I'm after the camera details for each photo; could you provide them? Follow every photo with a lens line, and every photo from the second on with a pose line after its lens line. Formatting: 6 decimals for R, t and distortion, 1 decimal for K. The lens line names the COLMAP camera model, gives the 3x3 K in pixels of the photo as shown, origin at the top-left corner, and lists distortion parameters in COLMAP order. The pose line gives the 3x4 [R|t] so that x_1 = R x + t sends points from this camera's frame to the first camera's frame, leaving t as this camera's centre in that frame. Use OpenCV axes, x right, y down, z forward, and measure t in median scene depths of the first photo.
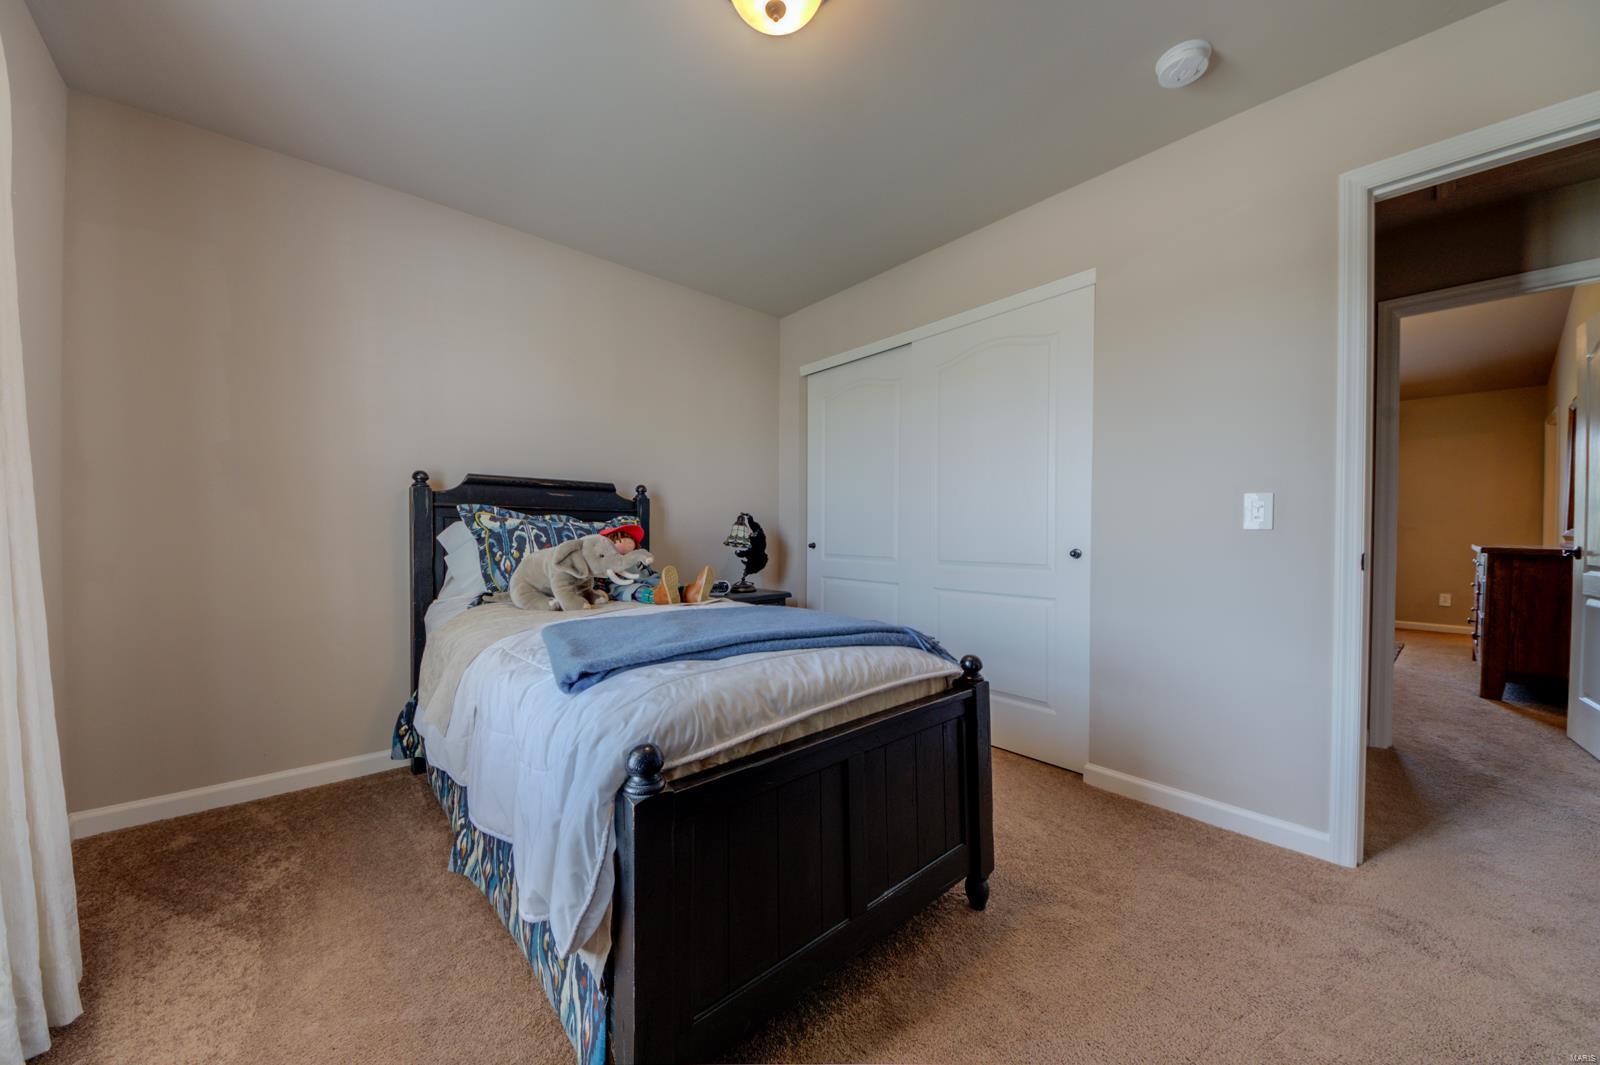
lens RADIAL K [[566.3, 0, 803.7], [0, 566.3, 539.3], [0, 0, 1]] dist [0.037246, -0.023455]
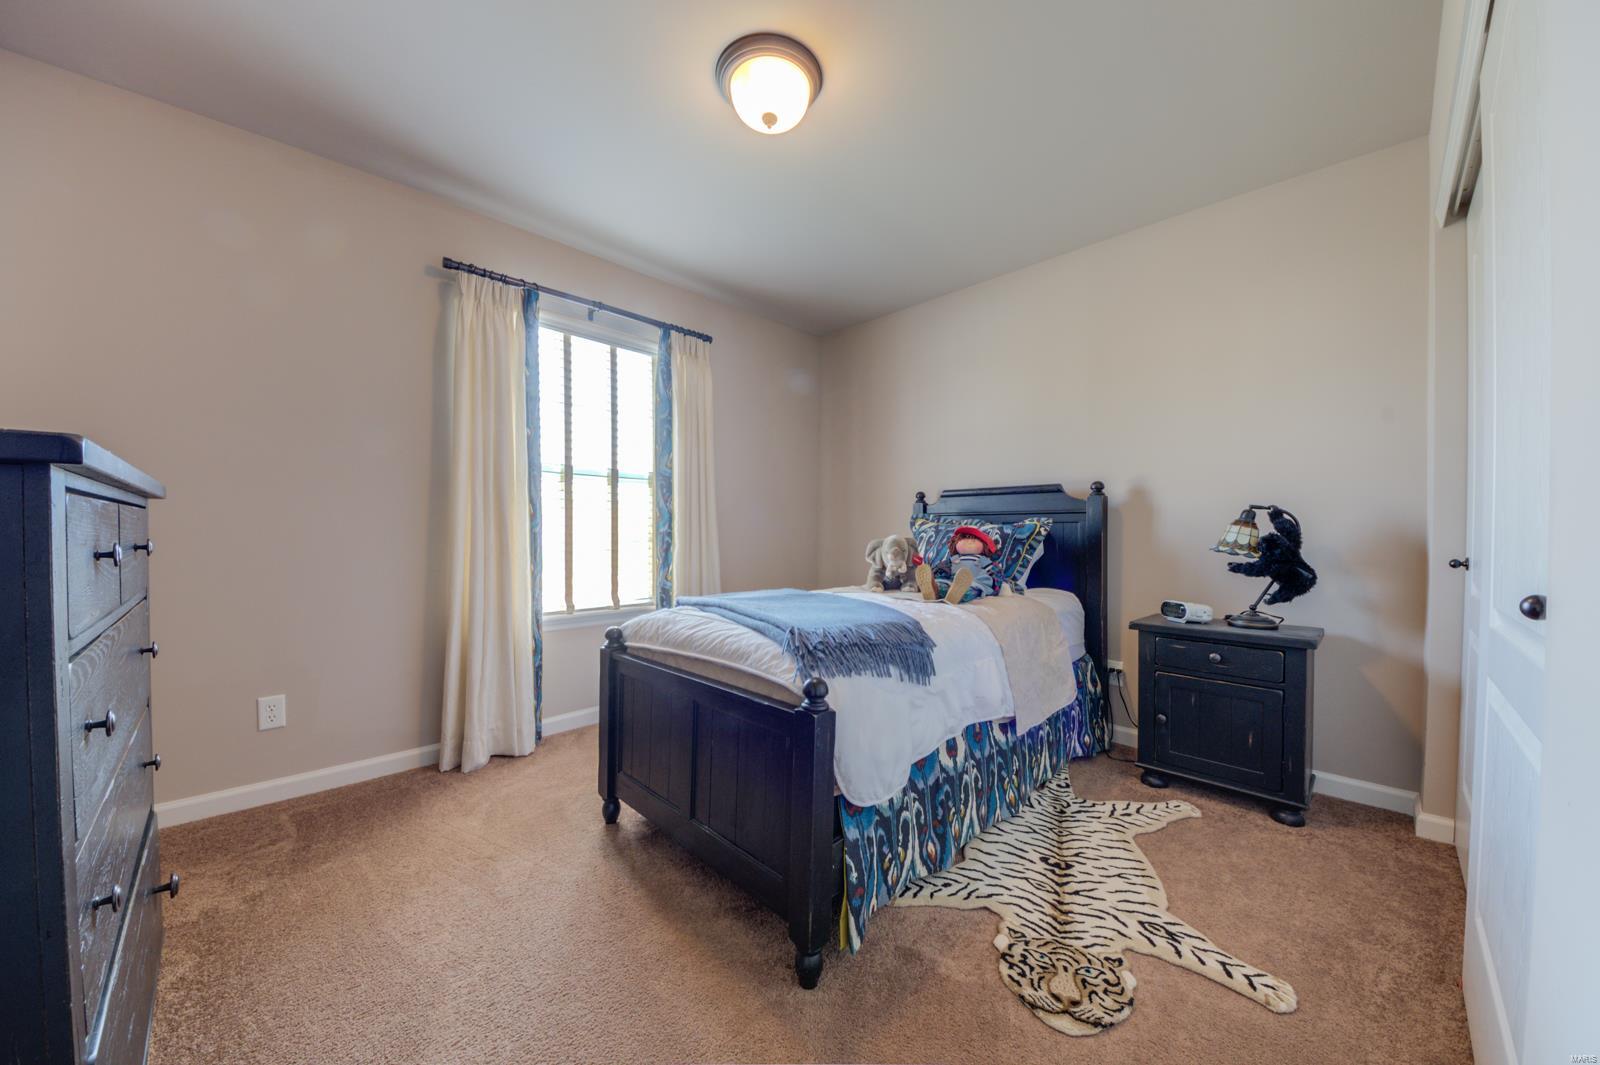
lens RADIAL K [[566.3, 0, 803.7], [0, 566.3, 539.3], [0, 0, 1]] dist [0.037246, -0.023455]
pose [[0.058167, 0.011589, -0.998240, 0.553215], [-0.021815, 0.999709, 0.010335, -0.003684], [0.998069, 0.021175, 0.058403, 0.459563]]
